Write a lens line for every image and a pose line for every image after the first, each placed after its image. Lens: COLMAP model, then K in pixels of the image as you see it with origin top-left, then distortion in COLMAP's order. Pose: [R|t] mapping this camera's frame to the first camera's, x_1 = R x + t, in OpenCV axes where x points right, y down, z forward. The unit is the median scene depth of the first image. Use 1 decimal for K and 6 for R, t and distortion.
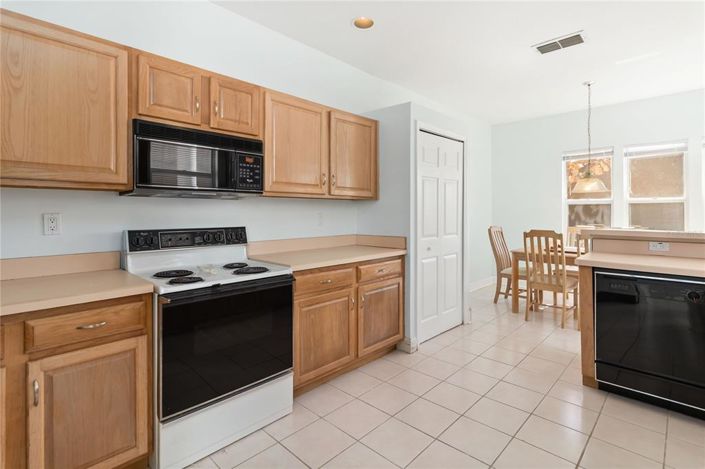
lens RADIAL K [[343.6, 0, 355.3], [0, 343.6, 215.3], [0, 0, 1]] dist [0.002198, 0.000614]
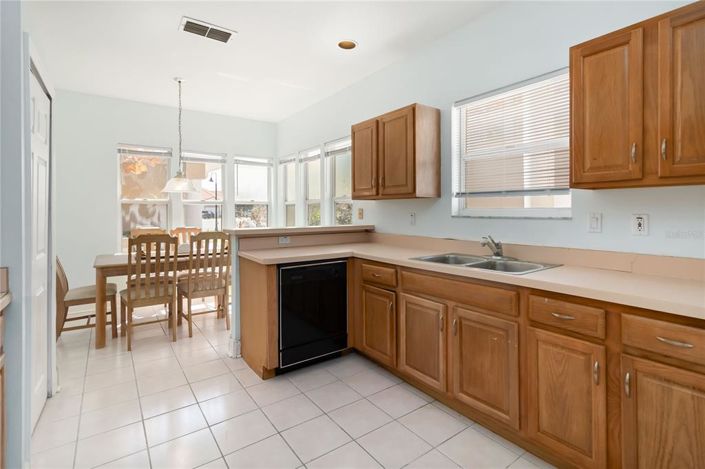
lens RADIAL K [[343.6, 0, 355.3], [0, 343.6, 215.3], [0, 0, 1]] dist [0.002198, 0.000614]
pose [[0.166845, -0.011199, 0.985920, -0.200450], [0.013709, 0.999865, 0.009037, -0.004969], [-0.985888, 0.012008, 0.166976, 0.360586]]
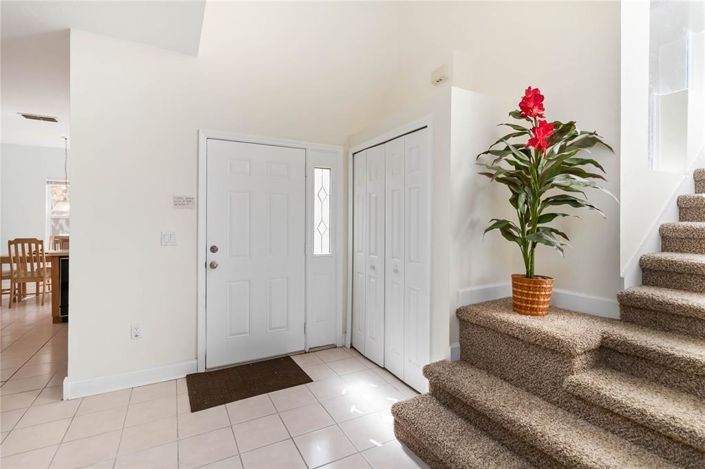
lens RADIAL K [[343.6, 0, 355.3], [0, 343.6, 215.3], [0, 0, 1]] dist [0.002198, 0.000614]
pose [[0.307360, 0.016003, 0.951459, -0.349197], [0.011143, 0.999730, -0.020415, -0.006224], [-0.951528, 0.016877, 0.307099, -0.651538]]
